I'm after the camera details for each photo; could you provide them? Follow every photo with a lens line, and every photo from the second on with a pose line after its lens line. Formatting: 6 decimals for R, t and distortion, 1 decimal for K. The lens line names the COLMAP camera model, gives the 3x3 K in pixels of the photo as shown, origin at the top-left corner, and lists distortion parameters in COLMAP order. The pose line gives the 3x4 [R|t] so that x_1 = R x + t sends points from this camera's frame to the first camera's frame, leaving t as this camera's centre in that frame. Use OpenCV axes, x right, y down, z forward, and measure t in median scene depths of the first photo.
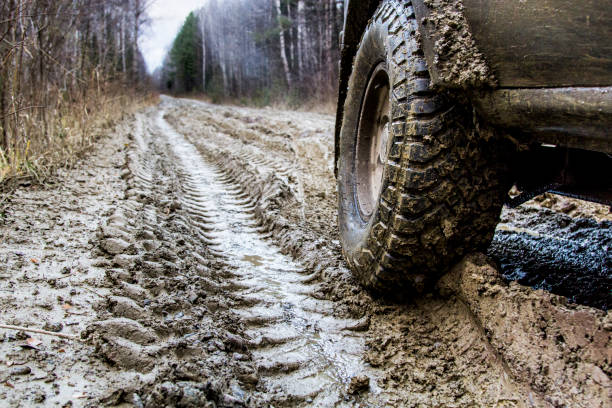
lens RADIAL K [[692.0, 0, 306.0], [0, 692.0, 204.0], [0, 0, 1]] dist [-0.121539, 0.062980]
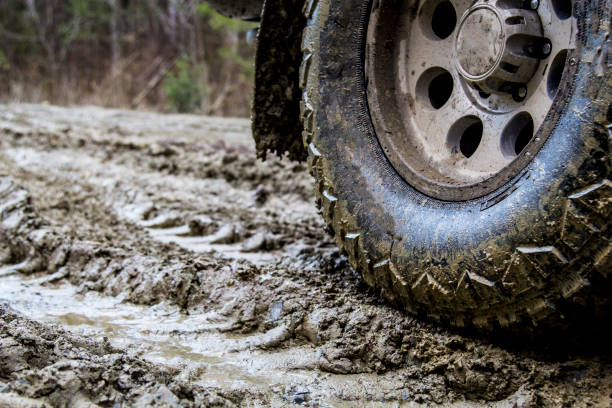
lens RADIAL K [[1049.5, 0, 306.0], [0, 1049.5, 204.0], [0, 0, 1]] dist [0.037524, 0.105910]
pose [[0.904692, -0.061228, 0.421644, -0.347562], [0.076141, 0.996923, -0.018604, 0.036177], [-0.419207, 0.048935, 0.906571, 0.392014]]
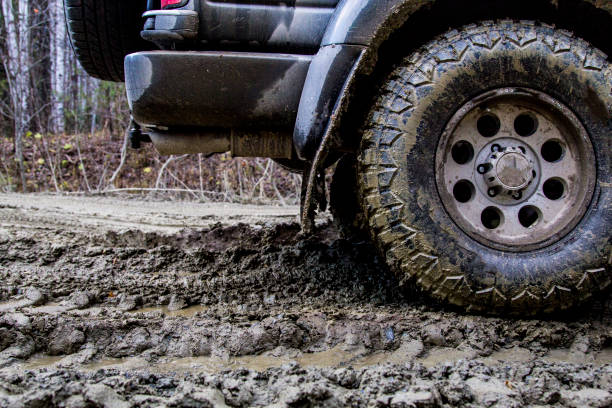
lens RADIAL K [[692.0, 0, 306.0], [0, 692.0, 204.0], [0, 0, 1]] dist [-0.121539, 0.062980]
pose [[0.082675, -0.056868, 0.994953, -0.931959], [0.110645, 0.992722, 0.047546, -0.125265], [-0.990415, 0.106156, 0.088366, 1.285799]]
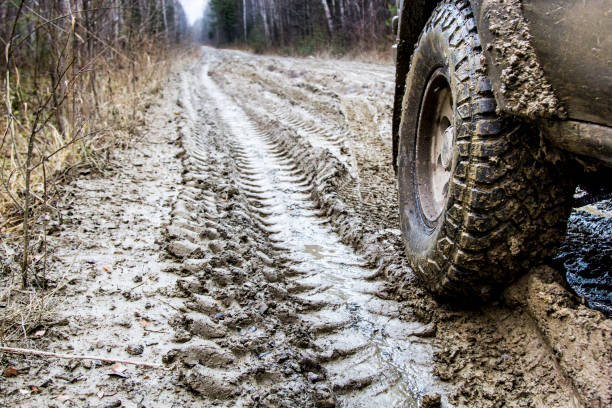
lens RADIAL K [[692.0, 0, 306.0], [0, 692.0, 204.0], [0, 0, 1]] dist [-0.121539, 0.062980]
pose [[0.997155, -0.032058, -0.068226, -0.024890], [0.037437, 0.996166, 0.079067, -0.099949], [0.065430, -0.081396, 0.994532, -0.013895]]
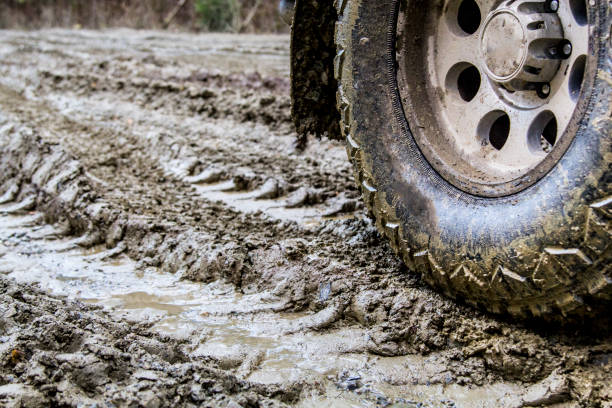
lens RADIAL K [[1055.3, 0, 306.0], [0, 1055.3, 204.0], [0, 0, 1]] dist [0.024802, 0.190903]
pose [[0.913214, -0.152952, 0.377684, -0.369750], [0.134527, 0.988078, 0.074869, -0.050995], [-0.384633, -0.017563, 0.922903, 0.328530]]
